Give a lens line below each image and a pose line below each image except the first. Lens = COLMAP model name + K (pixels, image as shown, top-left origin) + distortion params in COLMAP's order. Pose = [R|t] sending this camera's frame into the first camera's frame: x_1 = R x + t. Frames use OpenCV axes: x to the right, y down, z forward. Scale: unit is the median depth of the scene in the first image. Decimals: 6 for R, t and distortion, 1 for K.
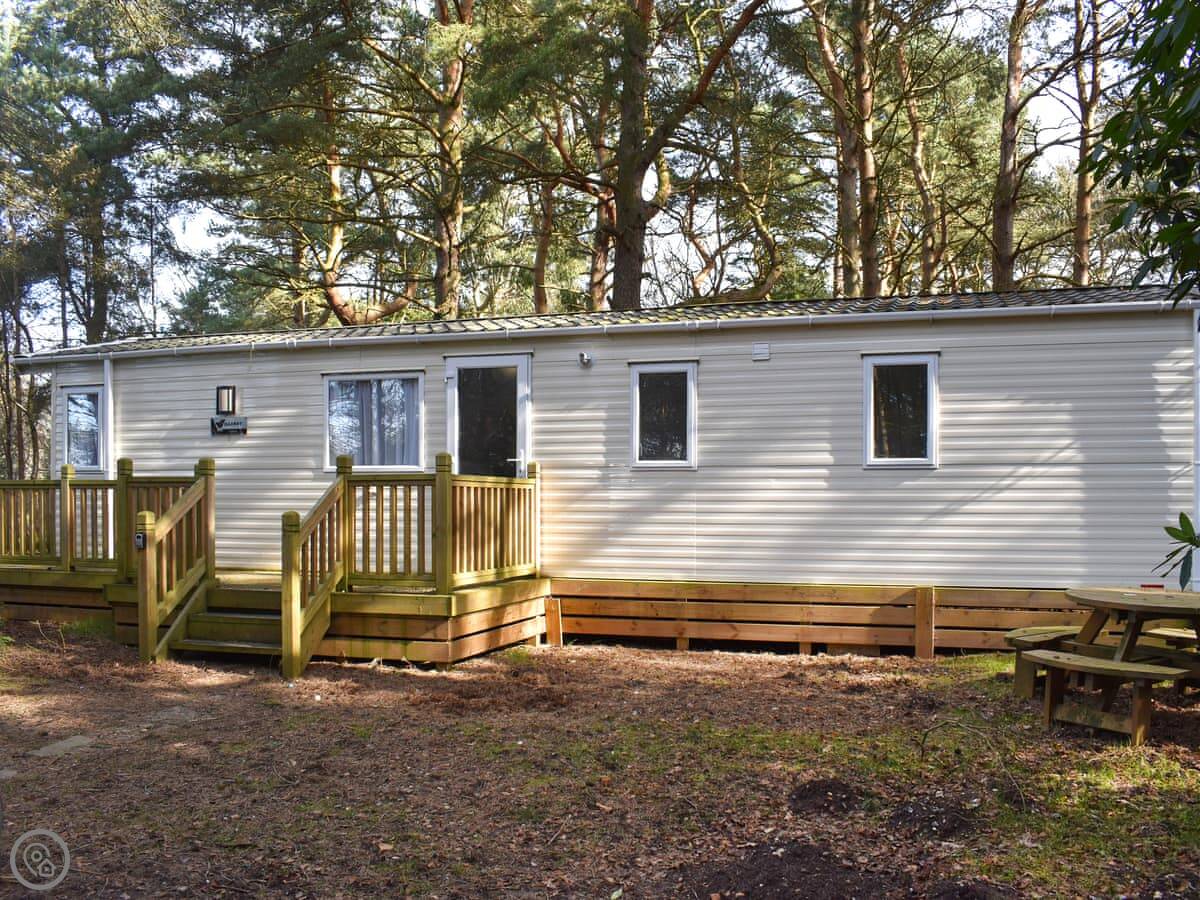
lens RADIAL K [[1107.4, 0, 601.1], [0, 1107.4, 508.9], [0, 0, 1]] dist [-0.057527, 0.005529]
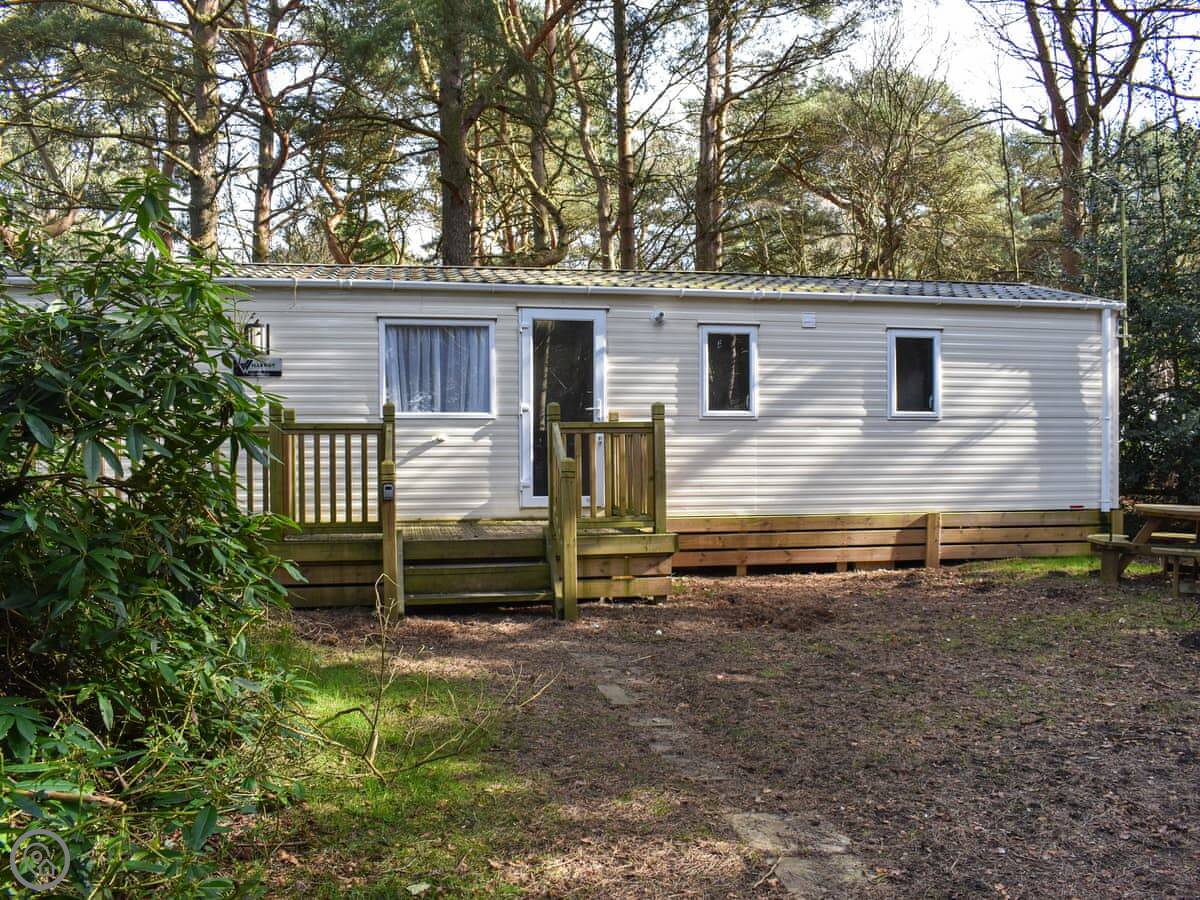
lens RADIAL K [[1093.9, 0, 602.0], [0, 1093.9, 476.1], [0, 0, 1]] dist [-0.093187, 0.010279]
pose [[0.879821, -0.017700, 0.474976, -0.593010], [0.007722, 0.999707, 0.022951, -0.003339], [-0.475243, -0.016525, 0.879700, 0.072356]]
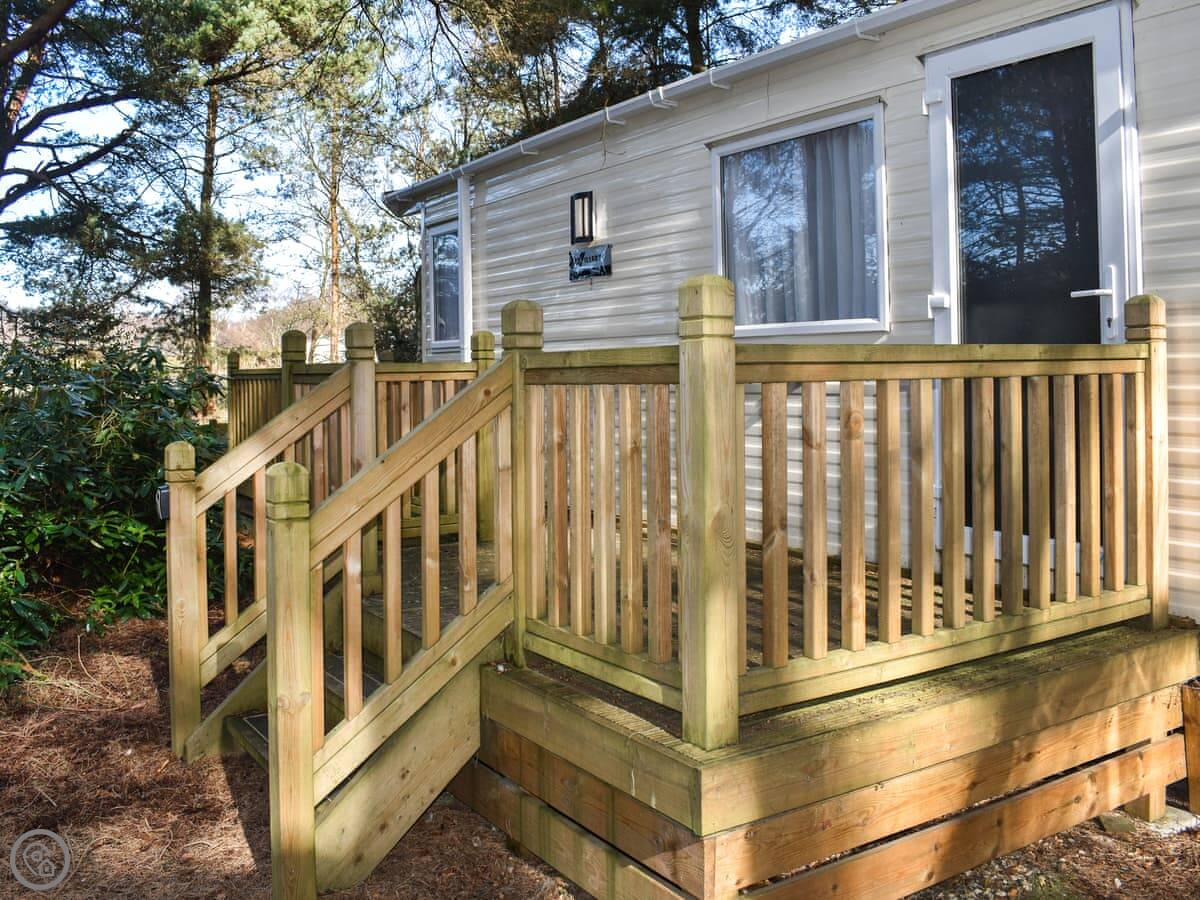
lens RADIAL K [[1065.3, 0, 599.7], [0, 1065.3, 366.6], [0, 0, 1]] dist [-0.095928, -0.003333]
pose [[0.788341, -0.016849, -0.615007, 0.003858], [0.018253, 0.999825, -0.003995, -0.022062], [0.614967, -0.008077, 0.788511, 0.650331]]
